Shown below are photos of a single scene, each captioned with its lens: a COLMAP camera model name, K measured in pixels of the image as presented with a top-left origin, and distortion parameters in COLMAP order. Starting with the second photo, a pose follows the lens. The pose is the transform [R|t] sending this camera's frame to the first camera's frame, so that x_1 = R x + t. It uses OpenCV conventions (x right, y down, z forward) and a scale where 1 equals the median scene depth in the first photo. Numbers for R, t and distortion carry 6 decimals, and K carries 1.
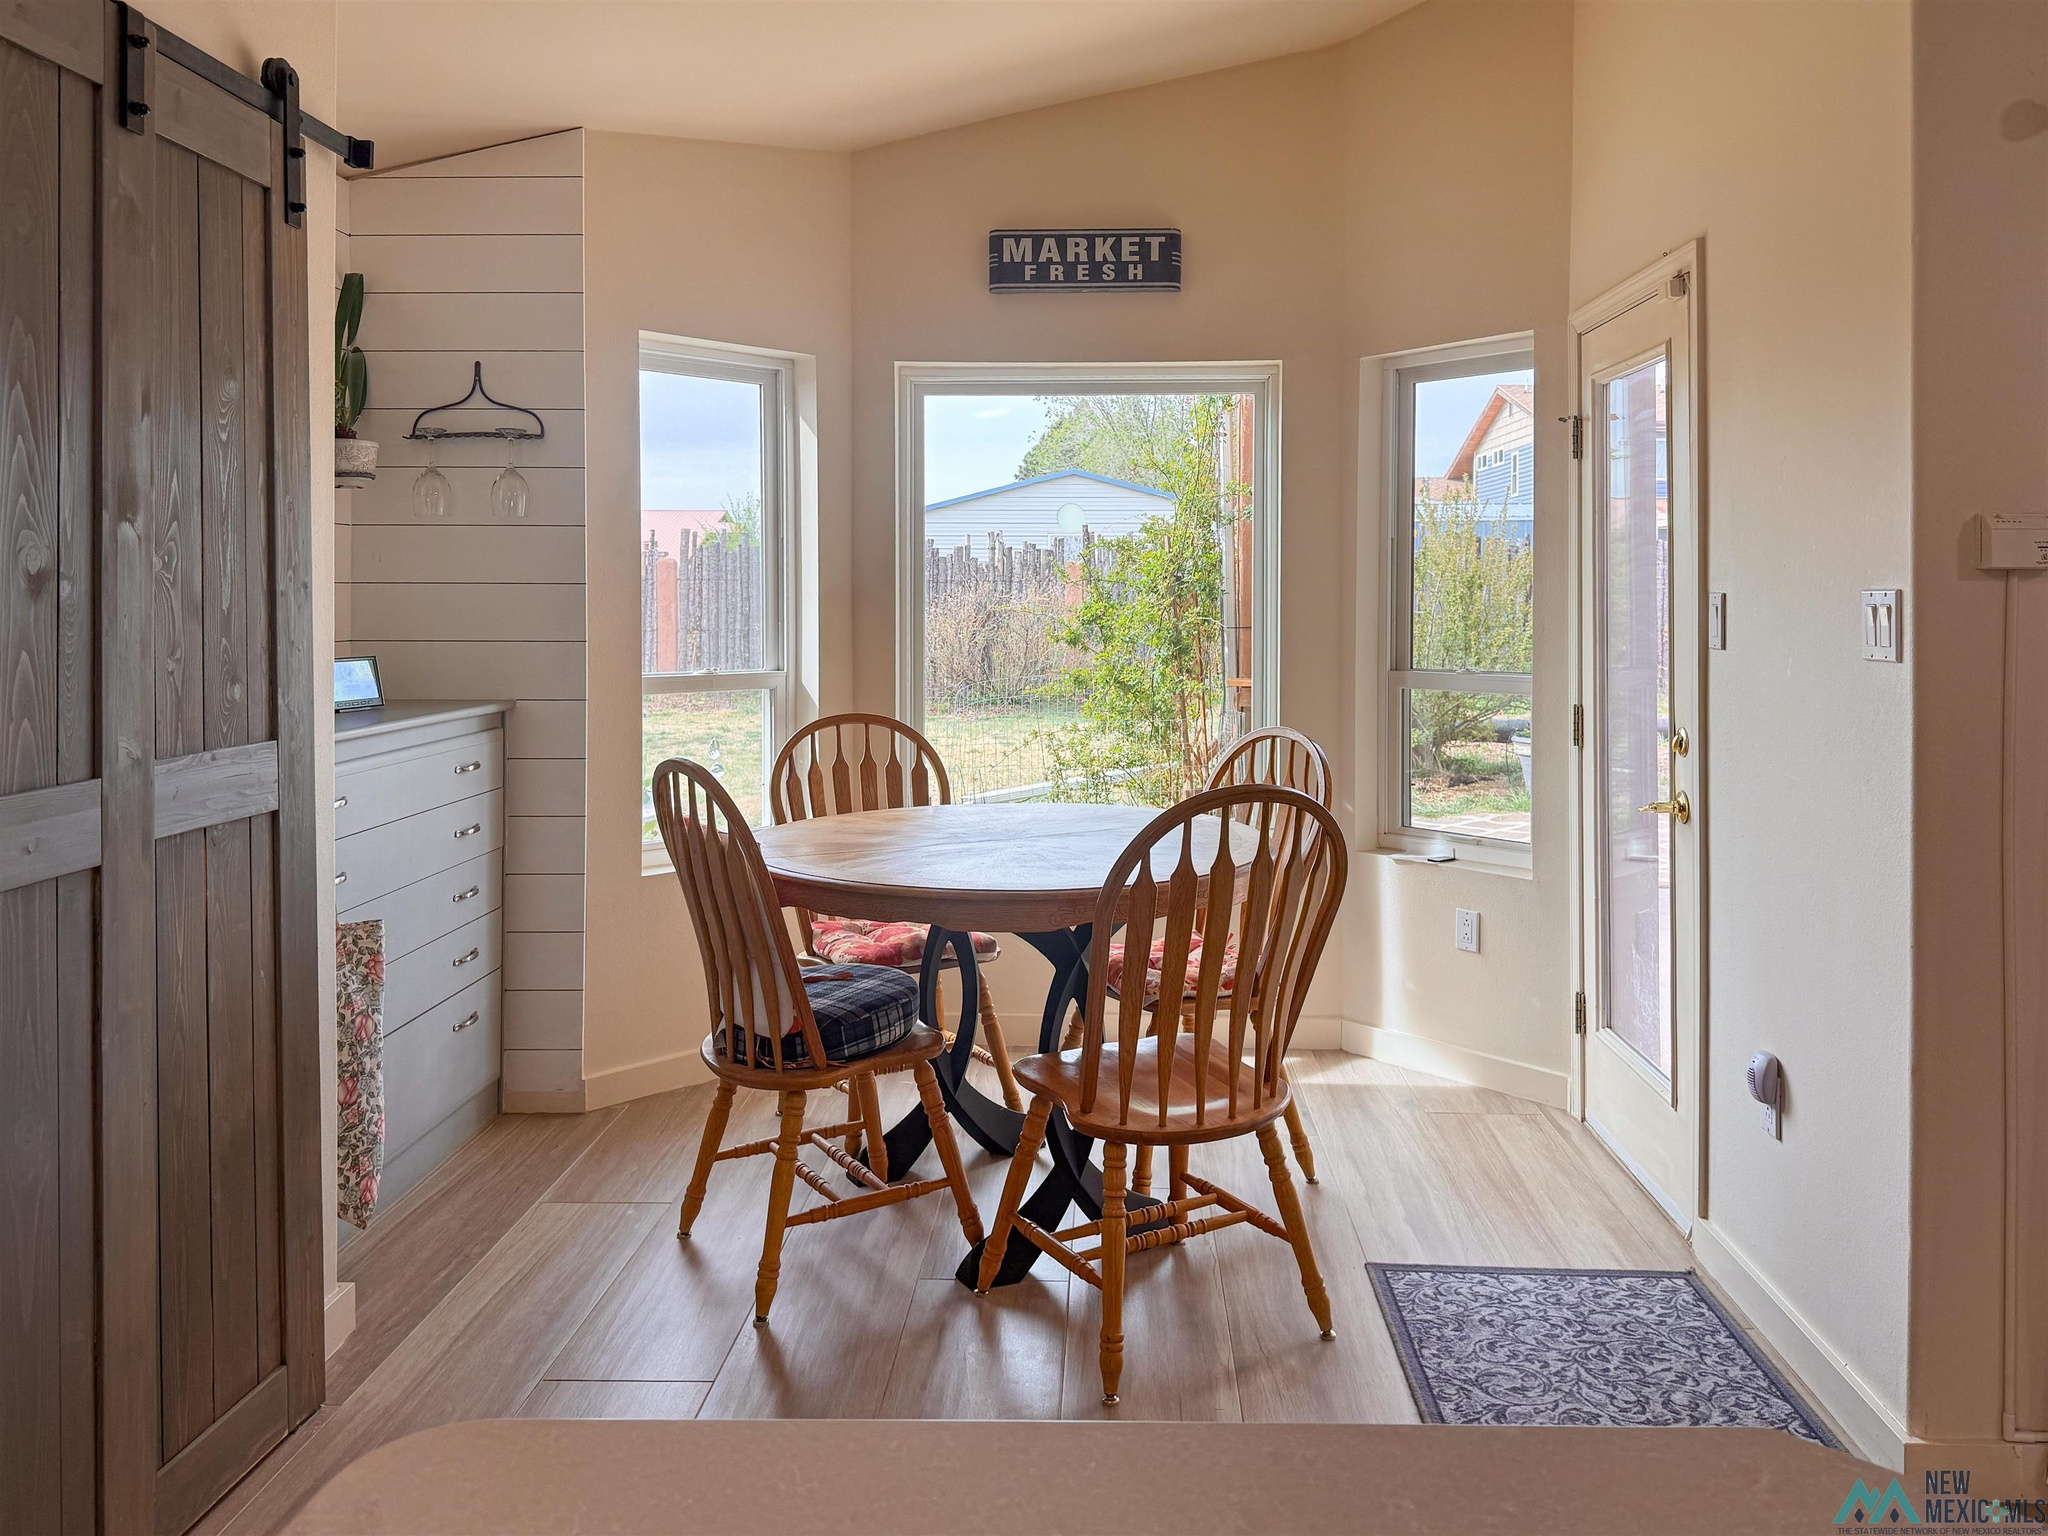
lens RADIAL K [[1659.7, 0, 1024.4], [0, 1659.7, 600.8], [0, 0, 1]] dist [0.046758, 0.000276]
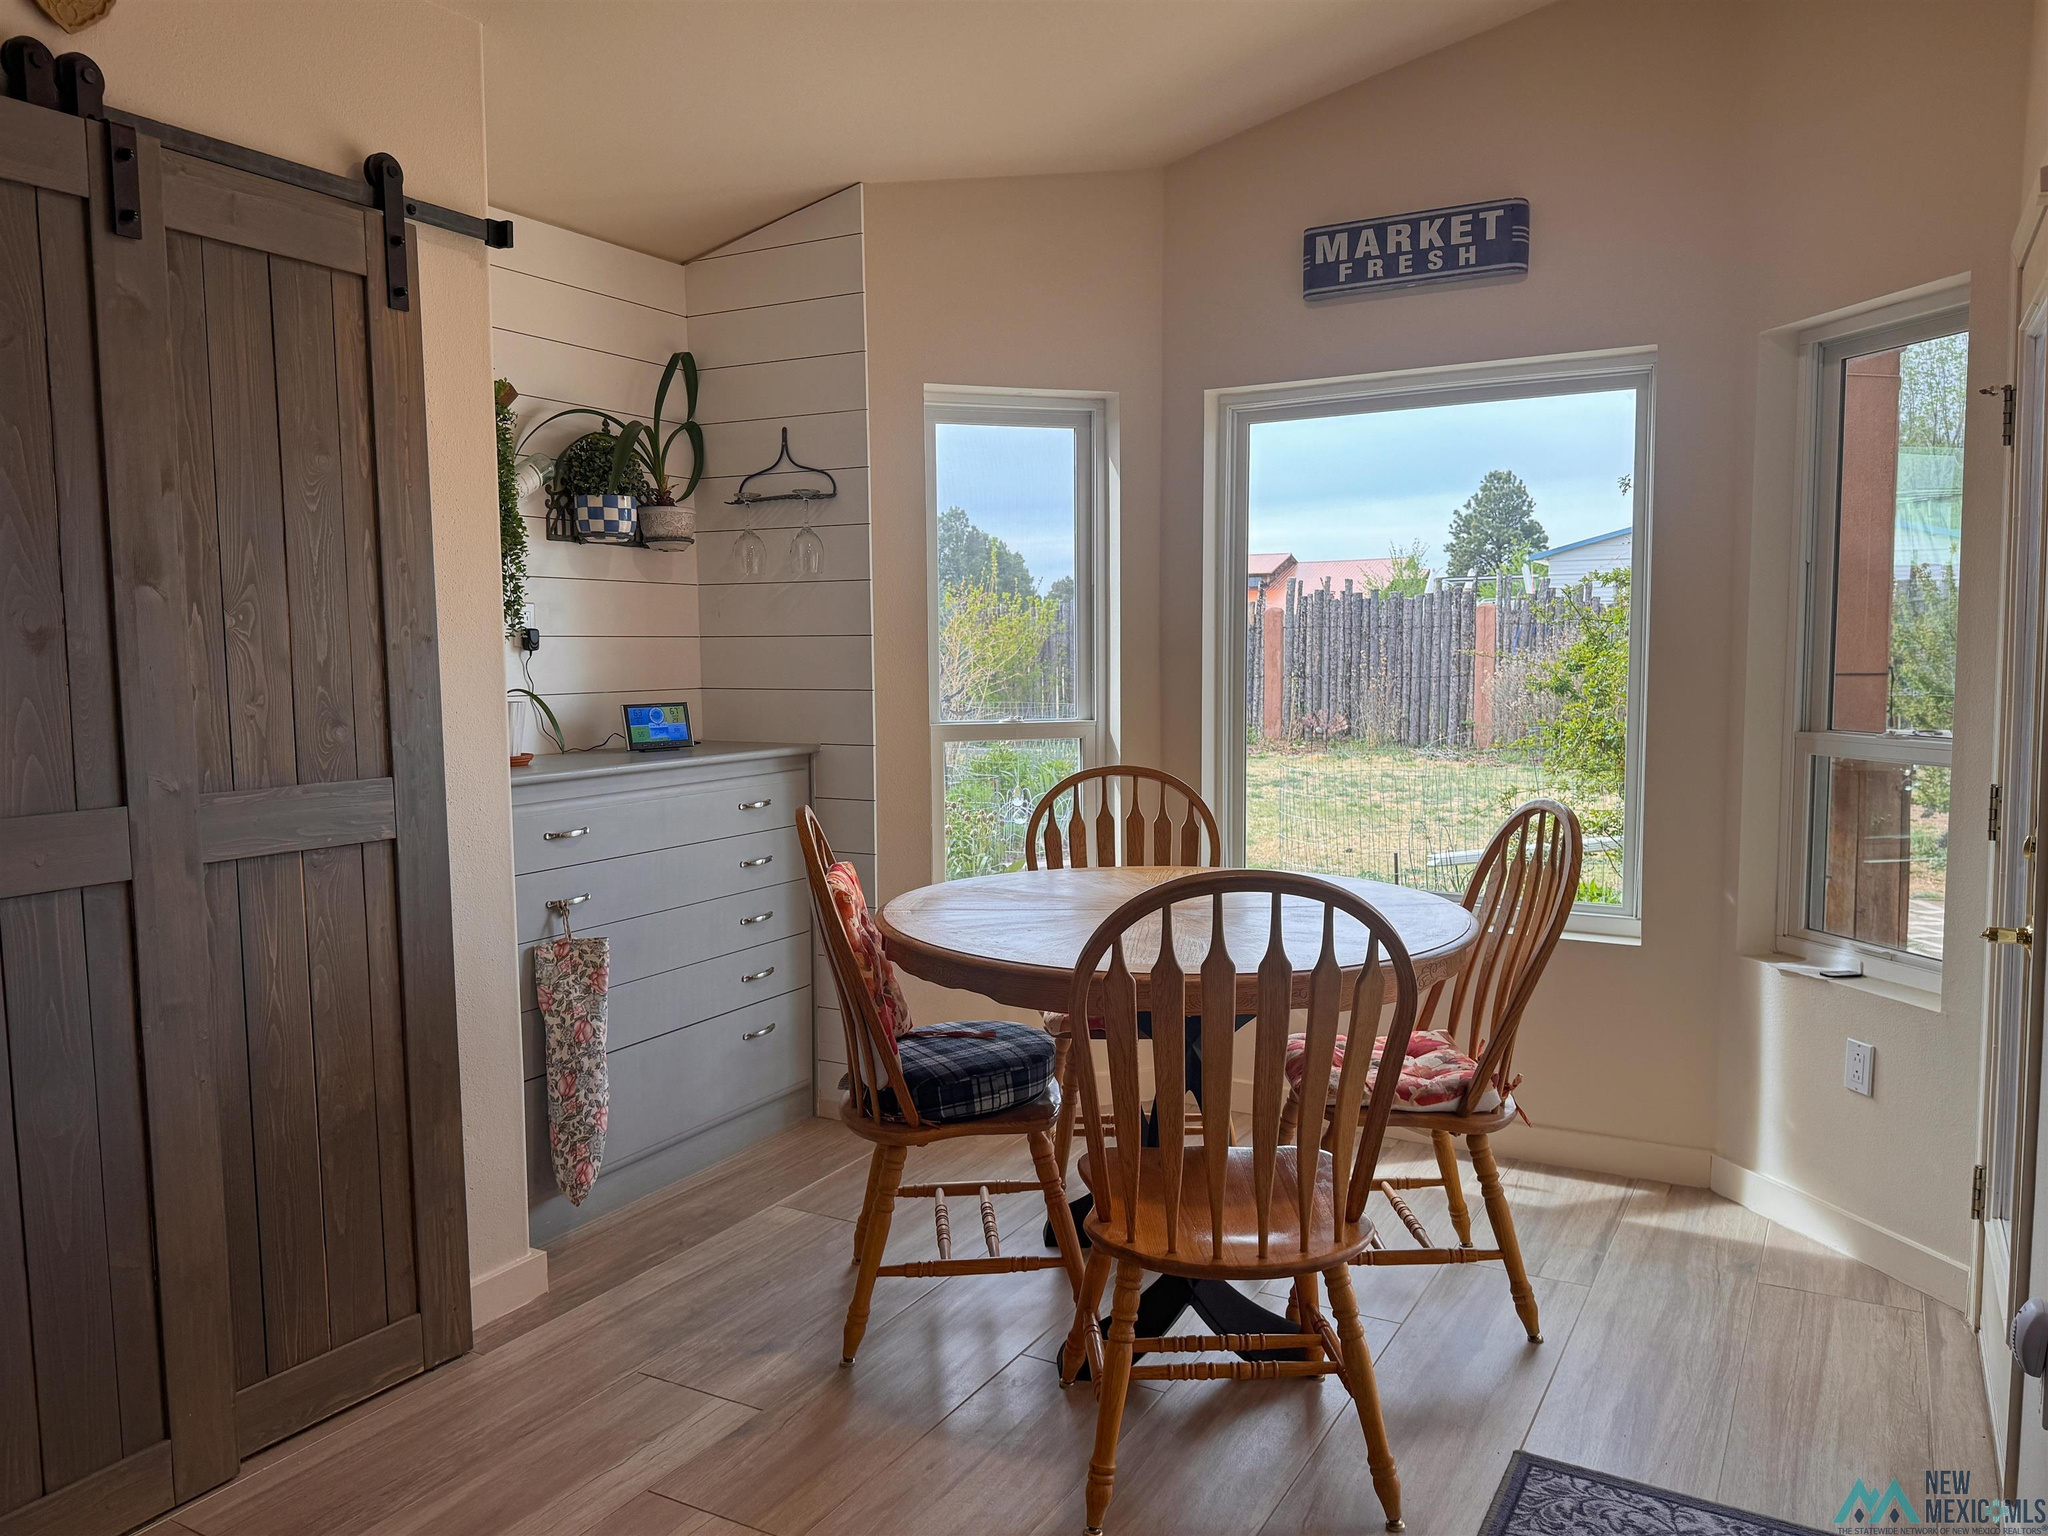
lens RADIAL K [[1554.6, 0, 850.9], [0, 1554.6, 779.1], [0, 0, 1]] dist [0.102170, -0.137520]
pose [[0.876451, 0.033804, -0.480304, 0.200288], [0.006286, 0.996644, 0.081615, 0.000007], [0.481451, -0.074550, 0.873297, 0.135087]]
